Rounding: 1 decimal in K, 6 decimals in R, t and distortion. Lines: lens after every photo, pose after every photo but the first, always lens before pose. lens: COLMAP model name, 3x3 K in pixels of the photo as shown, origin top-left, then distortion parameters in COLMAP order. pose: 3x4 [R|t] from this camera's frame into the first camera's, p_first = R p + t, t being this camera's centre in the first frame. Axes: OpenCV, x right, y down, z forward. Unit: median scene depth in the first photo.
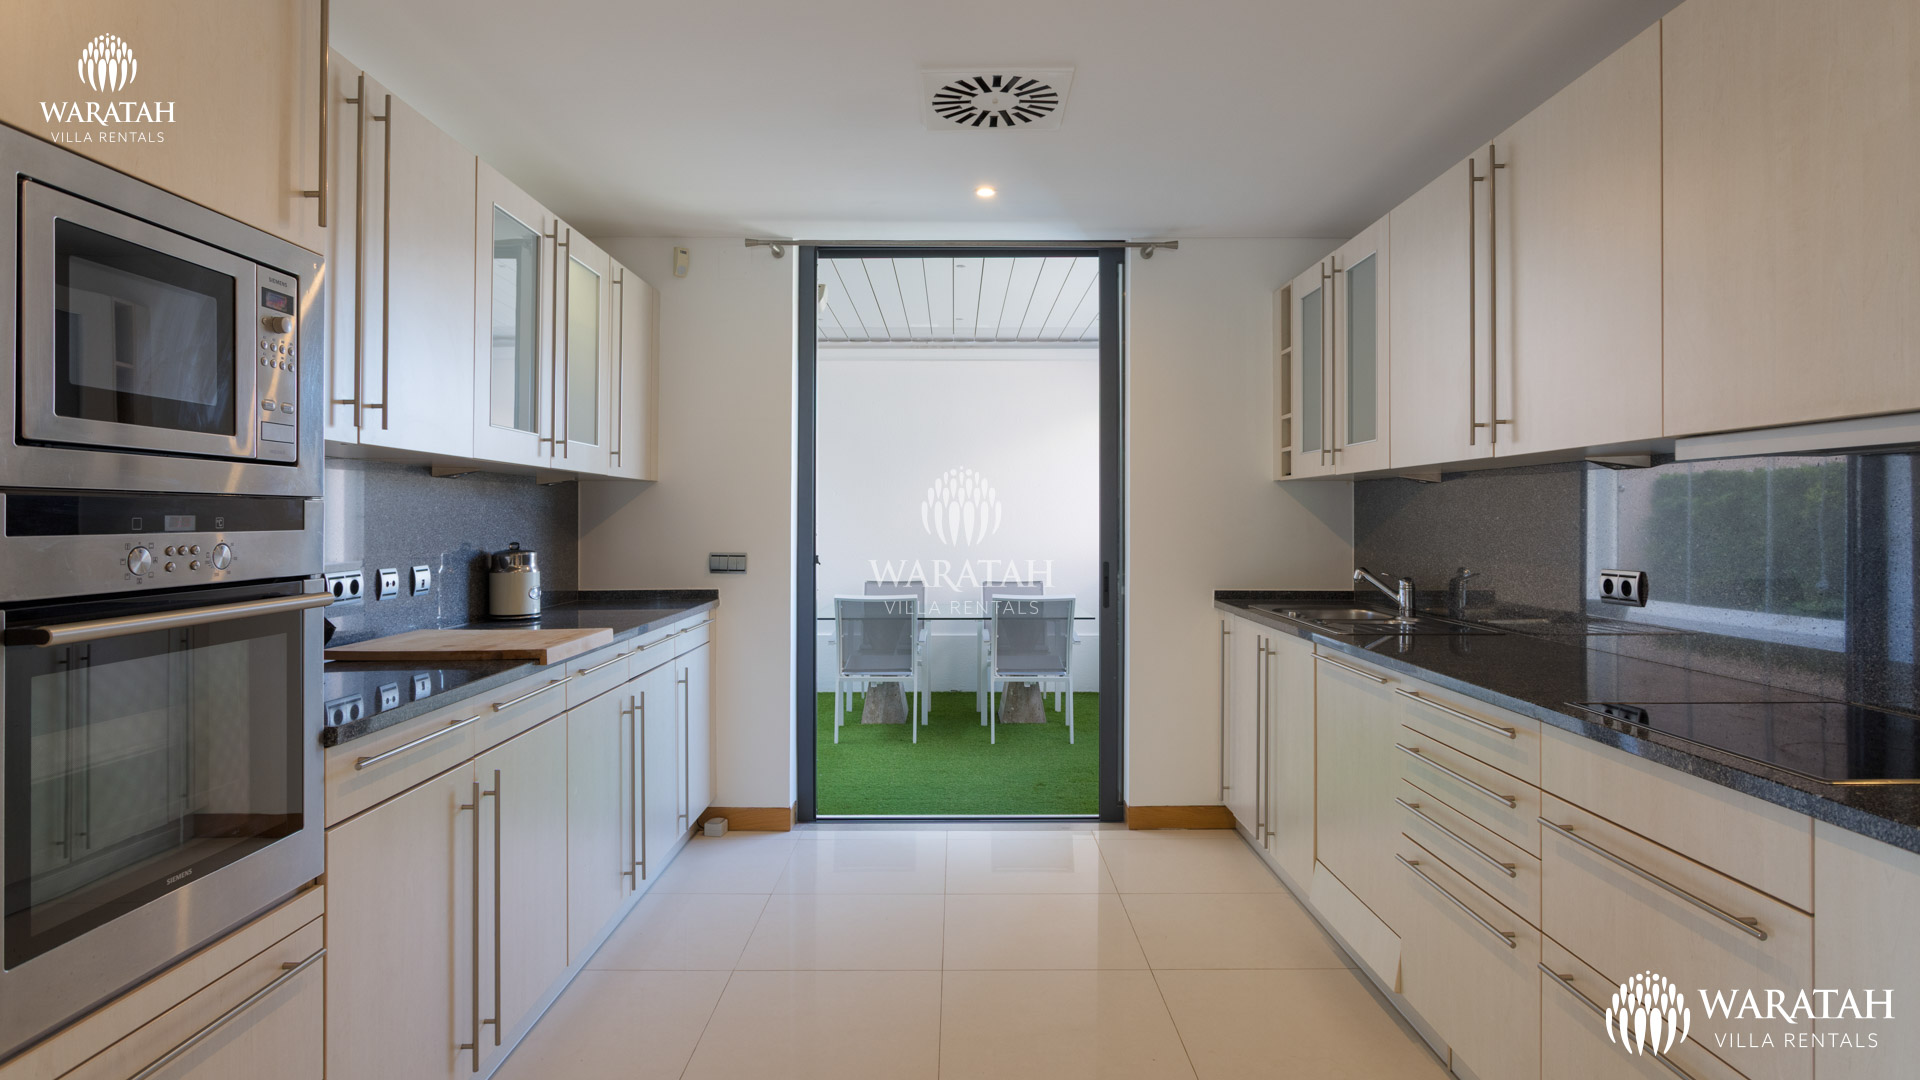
lens RADIAL K [[1013.8, 0, 963.2], [0, 1013.8, 509.7], [0, 0, 1]] dist [-0.001589, -0.000052]
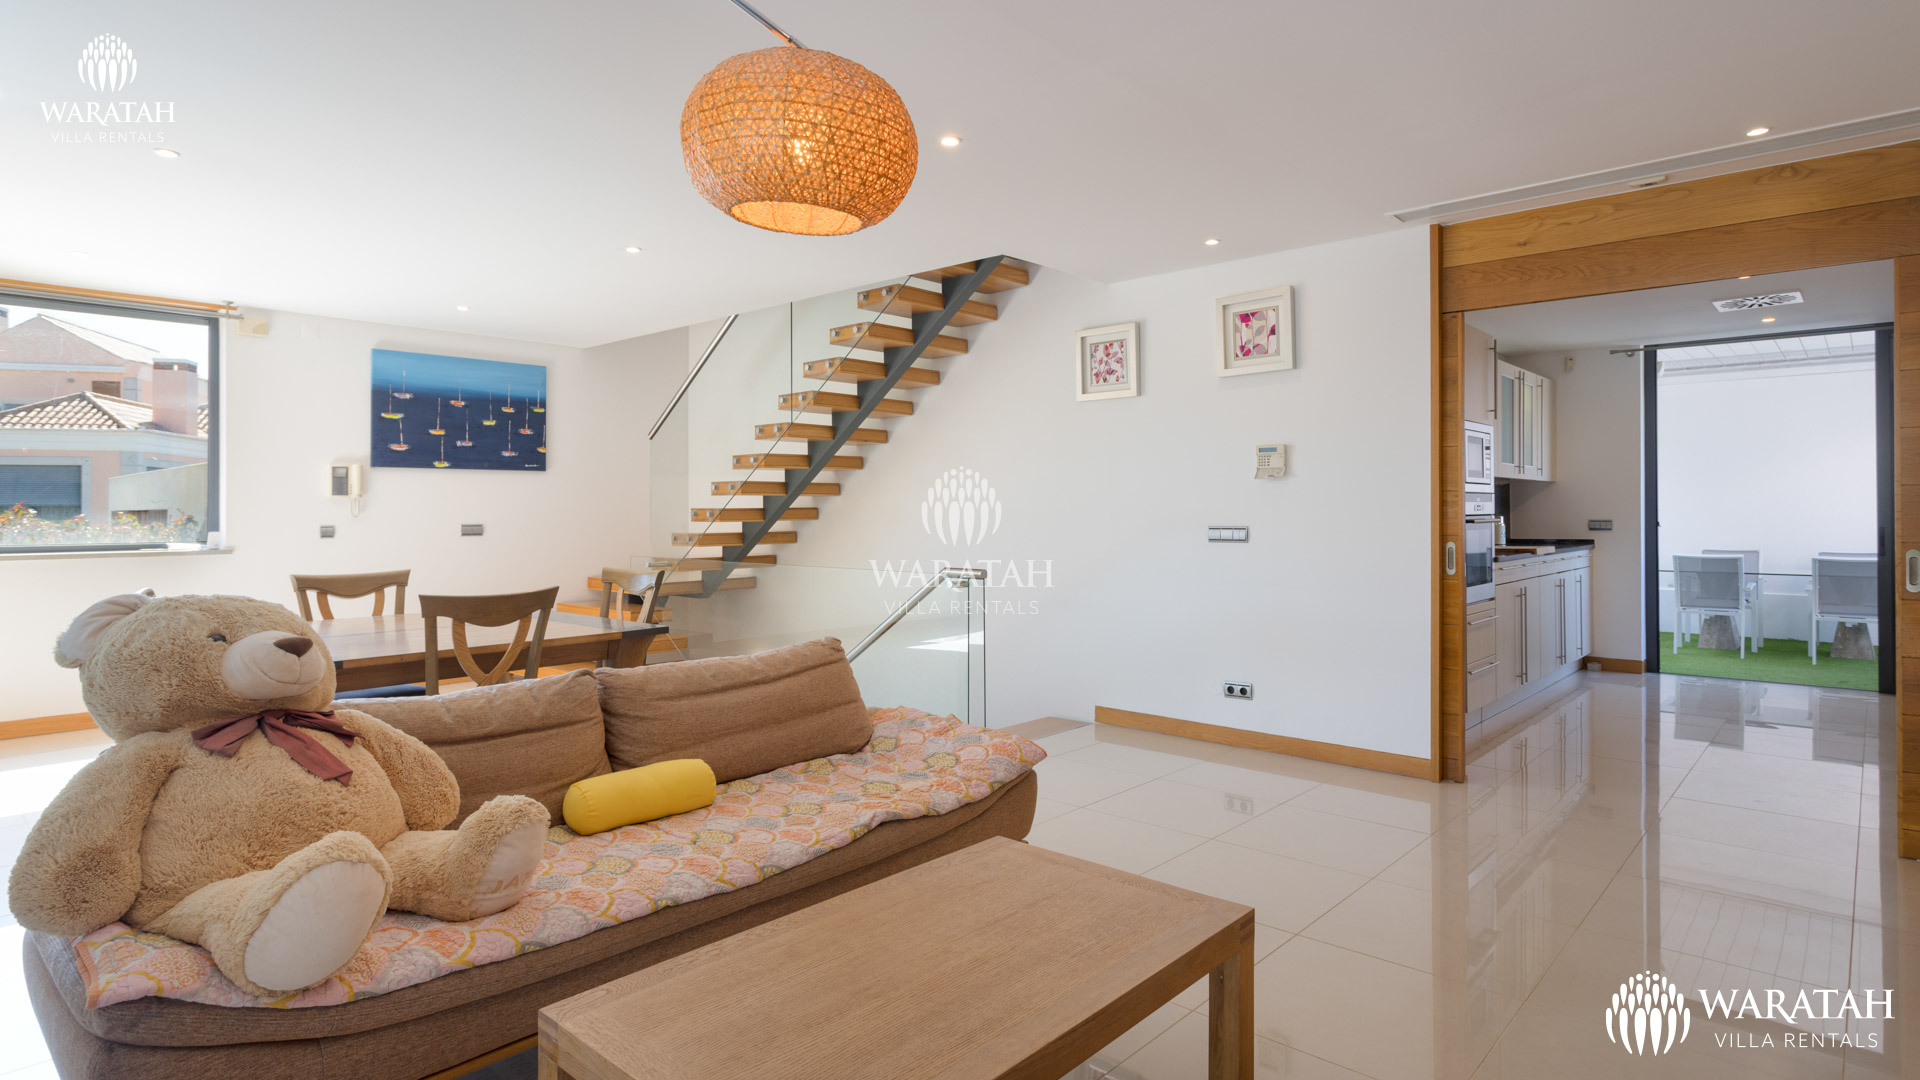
lens RADIAL K [[1013.8, 0, 963.2], [0, 1013.8, 509.7], [0, 0, 1]] dist [-0.001589, -0.000052]
pose [[0.734028, -0.005821, -0.679095, 0.112979], [0.014218, 0.999876, 0.006798, -0.003138], [0.678971, -0.014645, 0.734019, -0.759808]]
